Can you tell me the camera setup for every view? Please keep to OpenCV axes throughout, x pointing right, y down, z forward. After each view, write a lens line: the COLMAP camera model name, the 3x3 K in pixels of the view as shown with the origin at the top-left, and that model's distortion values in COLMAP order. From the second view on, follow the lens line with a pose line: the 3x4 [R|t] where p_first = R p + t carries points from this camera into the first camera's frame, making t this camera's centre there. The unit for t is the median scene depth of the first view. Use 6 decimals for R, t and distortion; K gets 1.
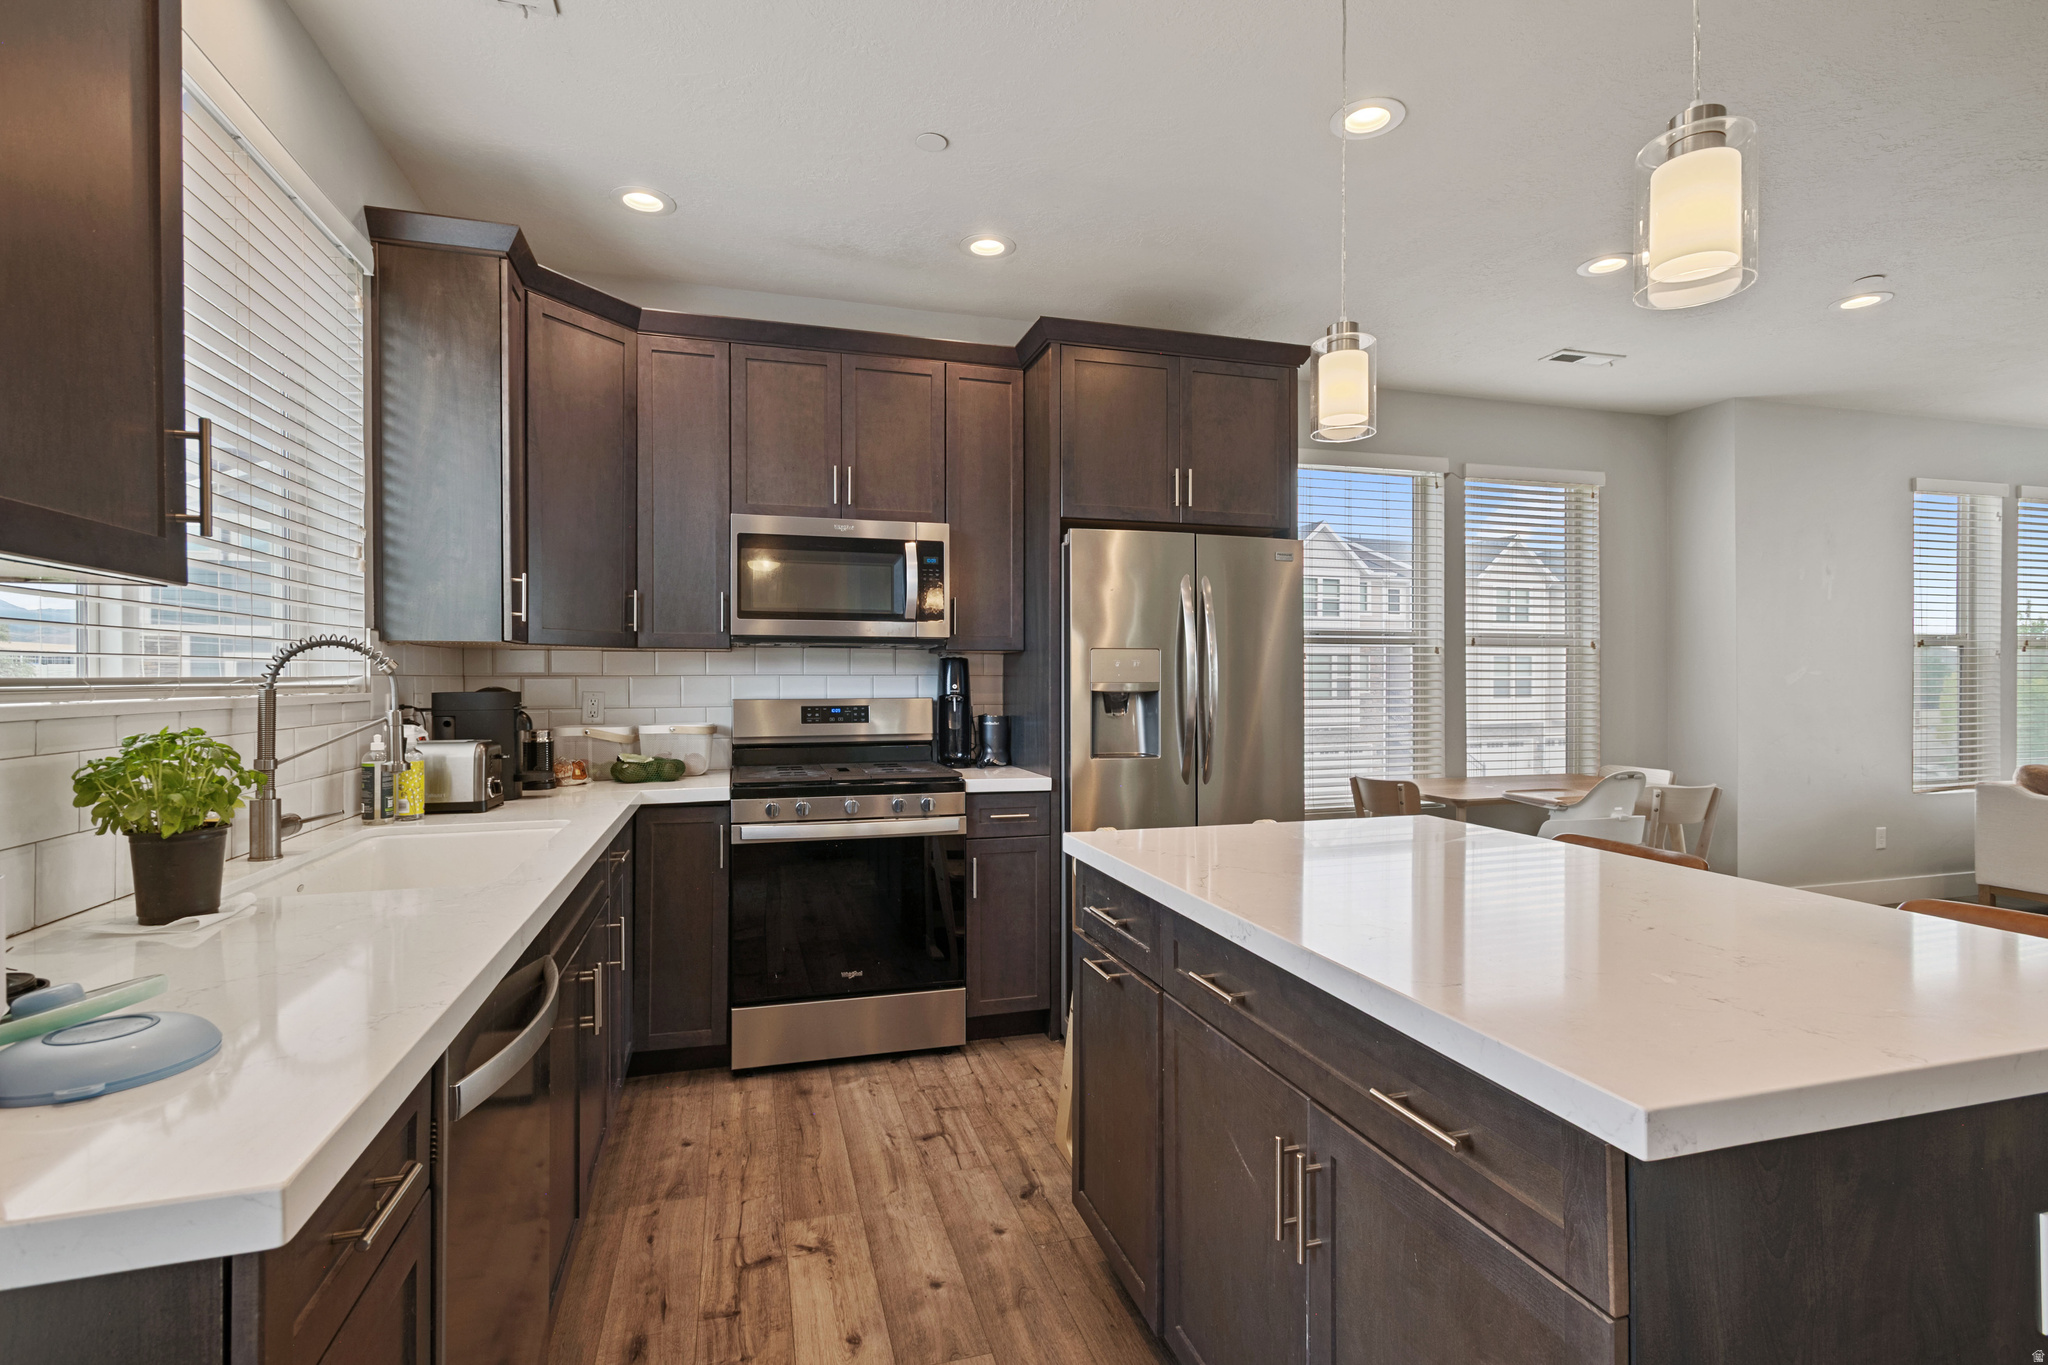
lens RADIAL K [[970.1, 0, 1033.1], [0, 970.1, 684.9], [0, 0, 1]] dist [0.005698, 0.001318]
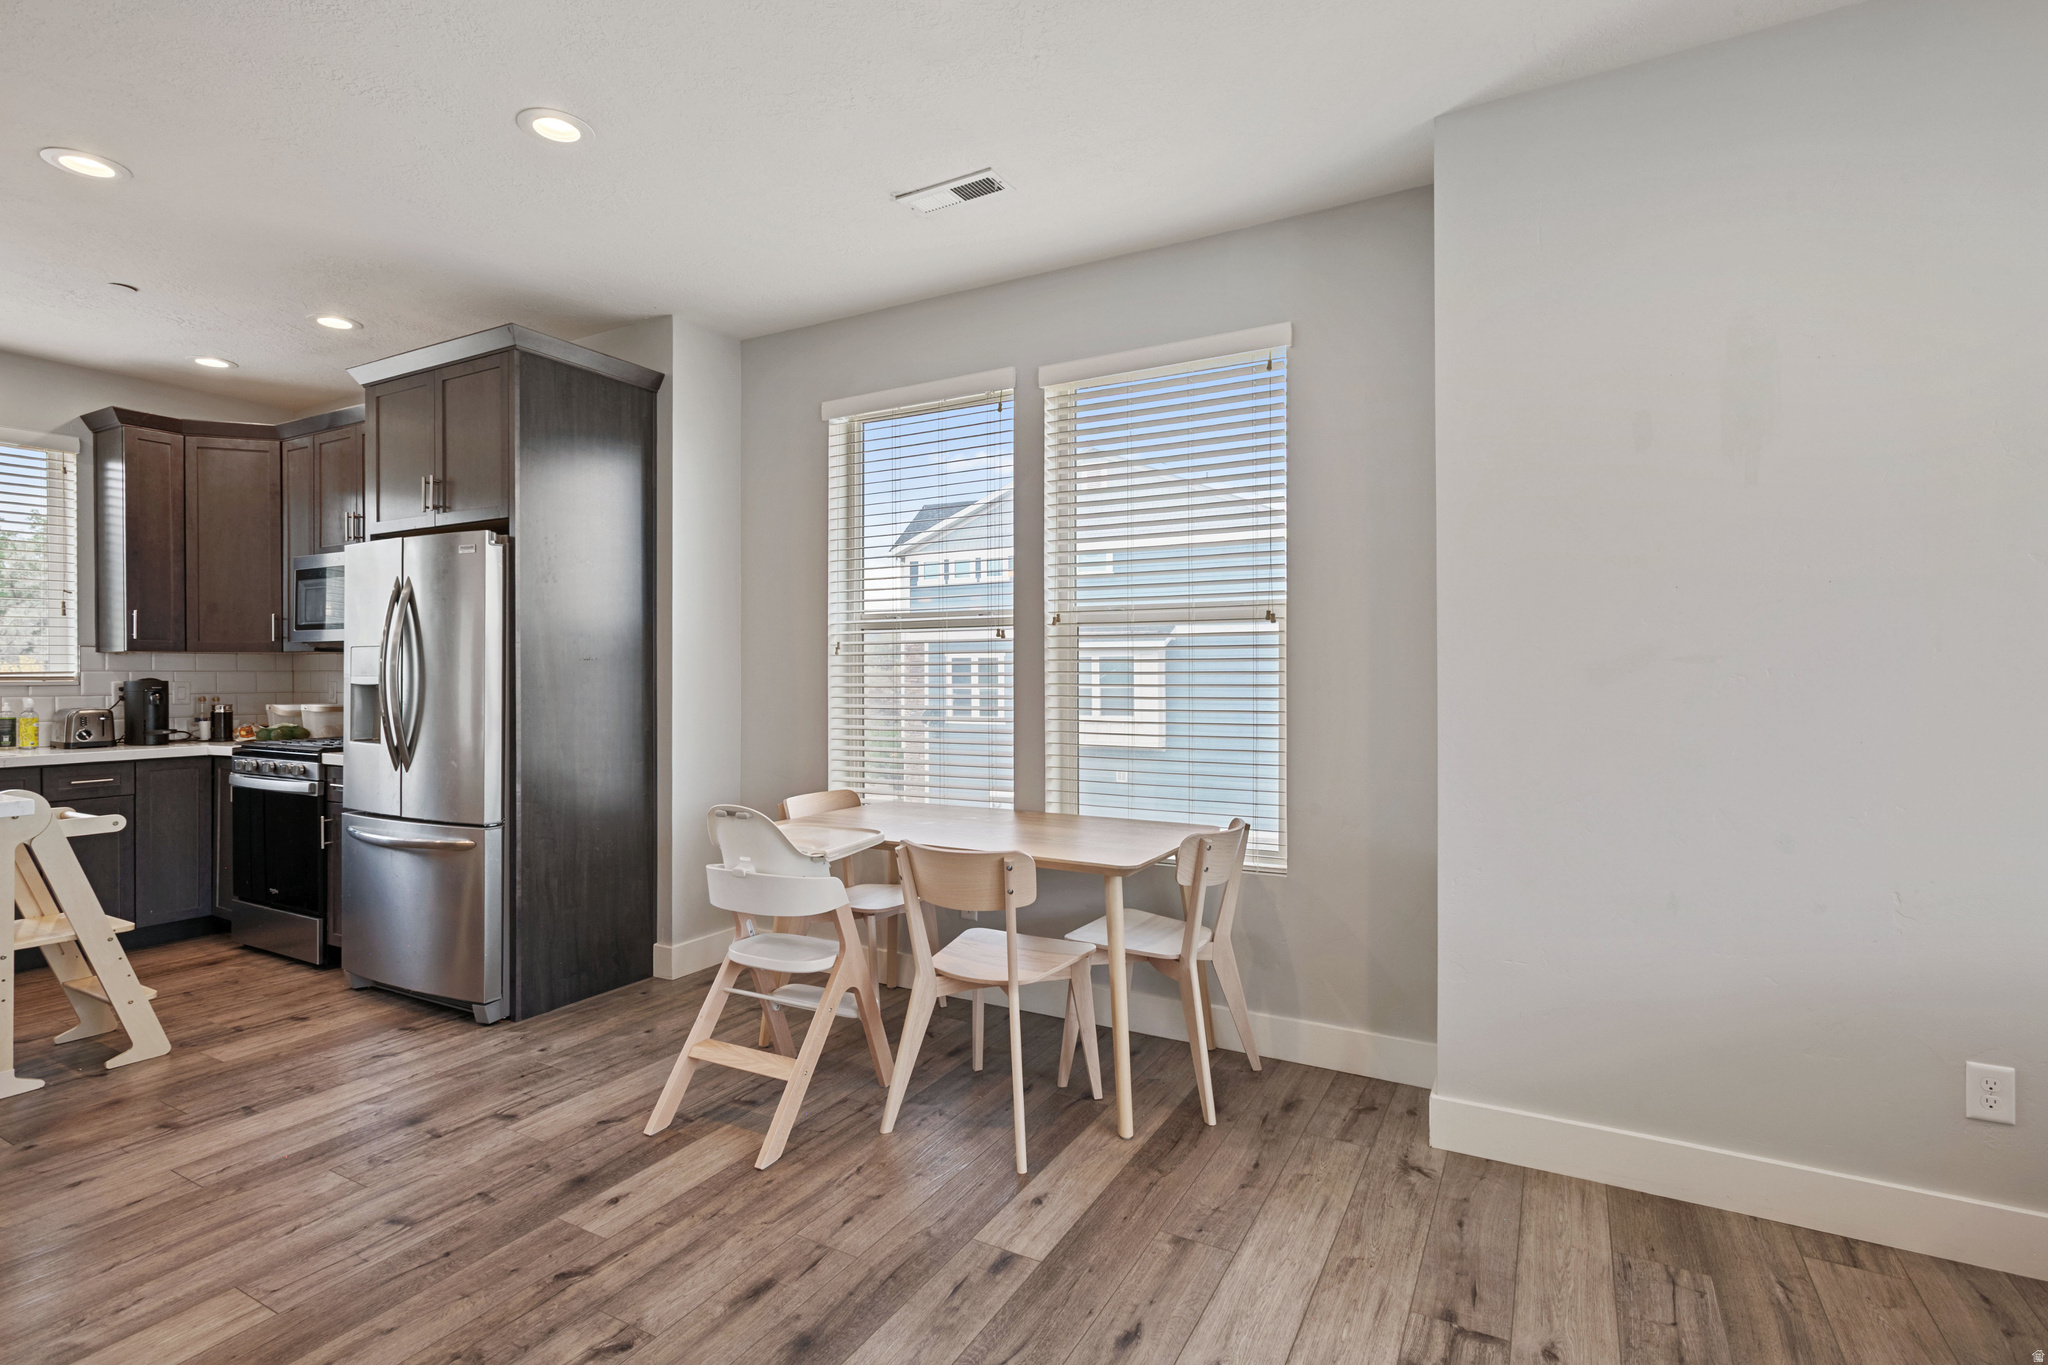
lens RADIAL K [[970.1, 0, 1022.2], [0, 970.1, 674.2], [0, 0, 1]] dist [0.005698, 0.001318]
pose [[0.697140, 0.000641, -0.716934, 1.419922], [-0.003367, 0.999992, -0.002379, -0.004918], [0.716927, 0.004072, 0.697137, 0.747712]]
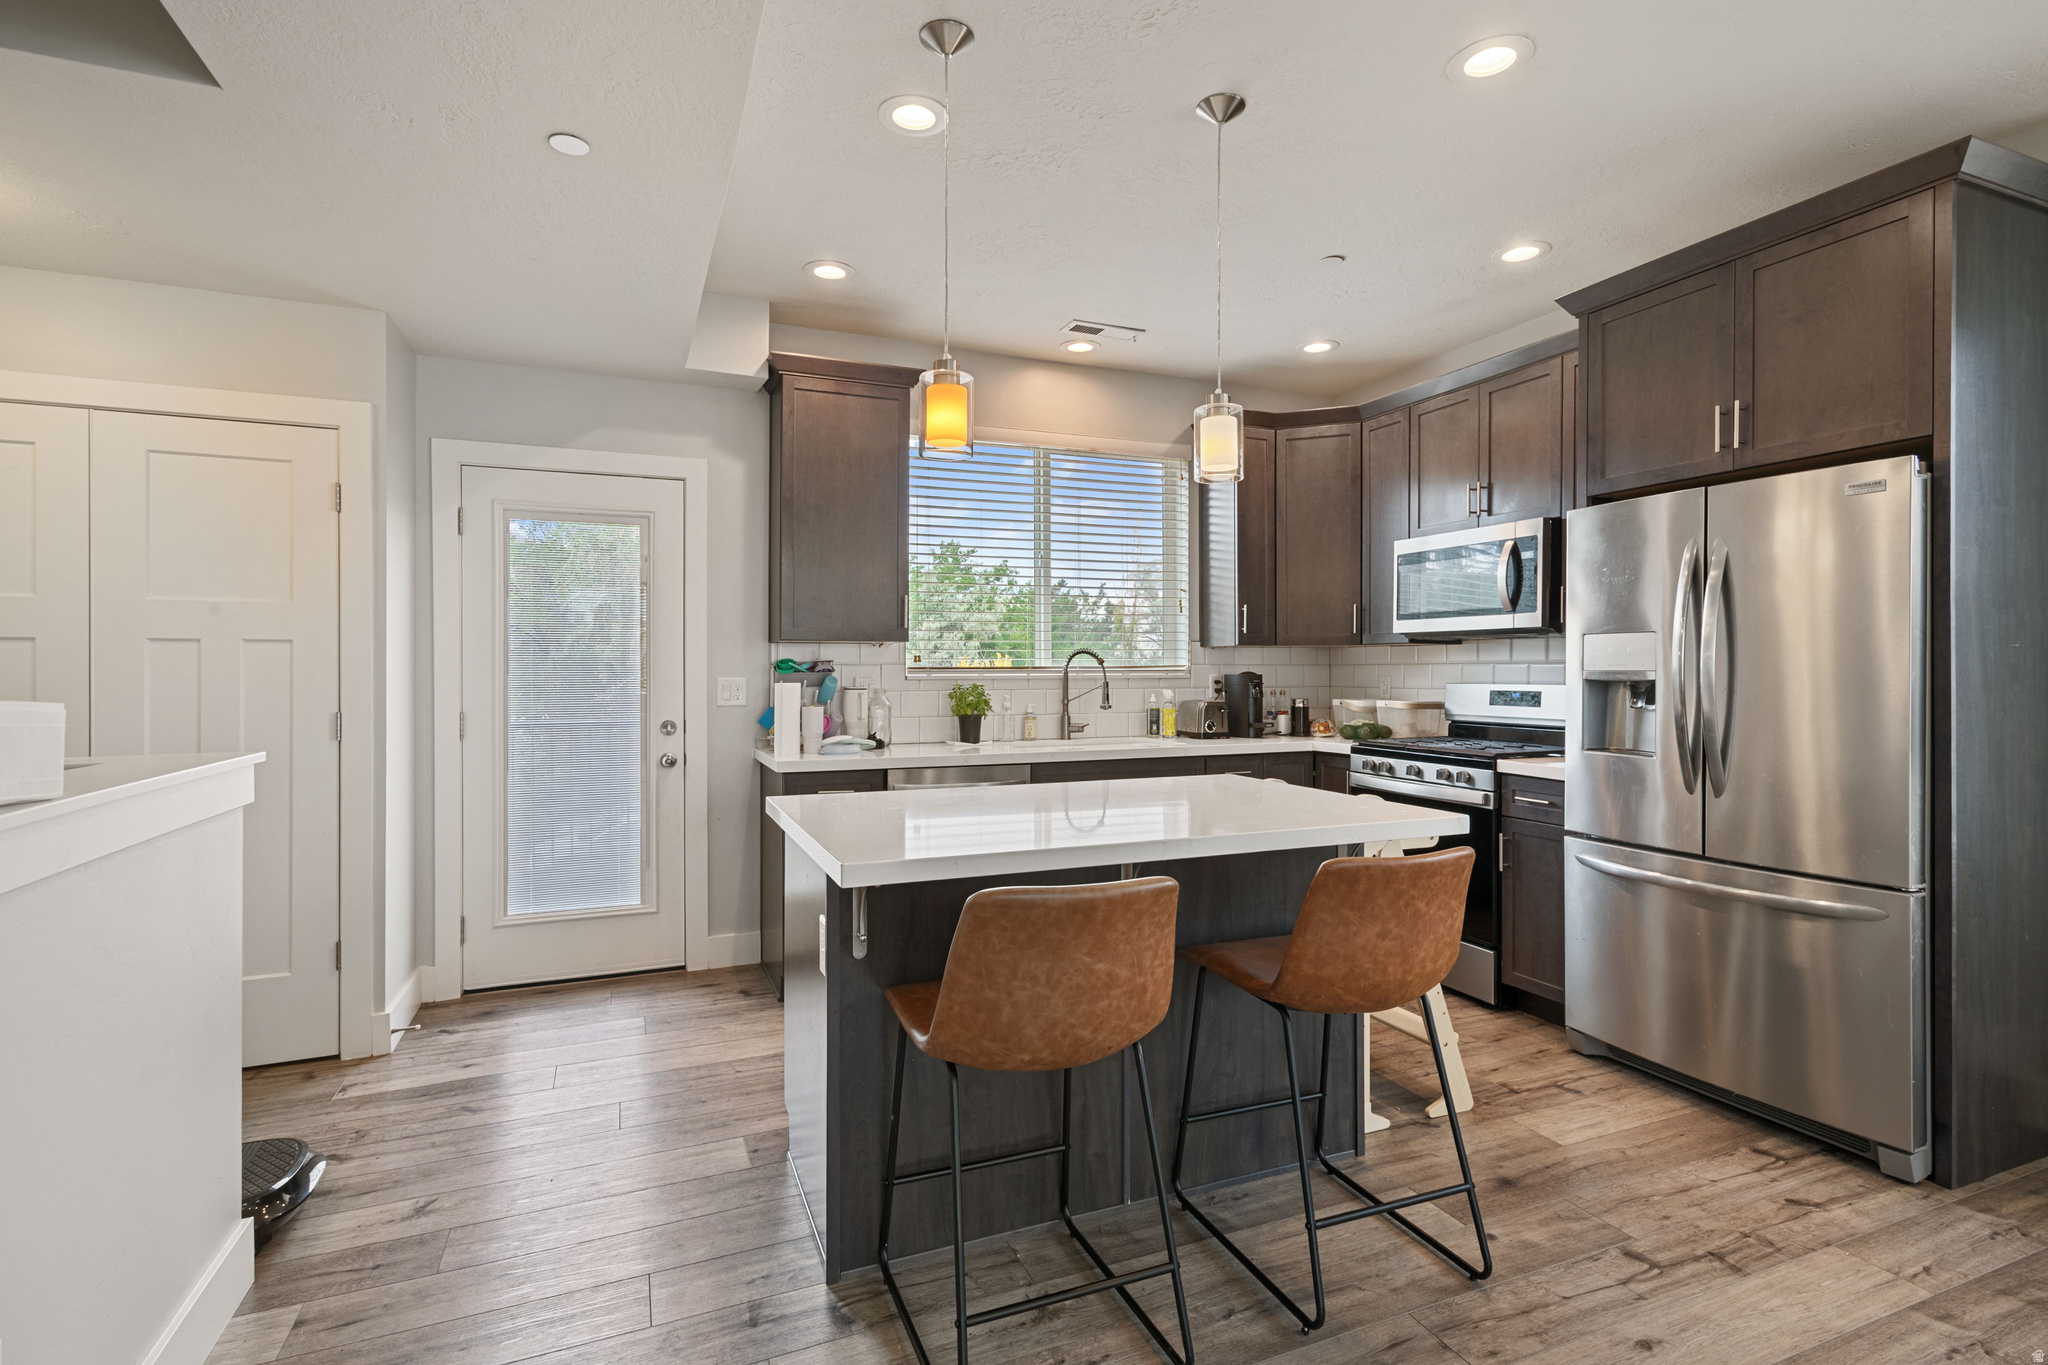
lens RADIAL K [[970.1, 0, 1023.3], [0, 970.1, 668.5], [0, 0, 1]] dist [0.005698, 0.001318]
pose [[0.100835, 0.000431, -0.994903, 0.923520], [-0.005440, 0.999985, -0.000118, -0.001042], [0.994888, 0.005424, 0.100836, 0.355191]]
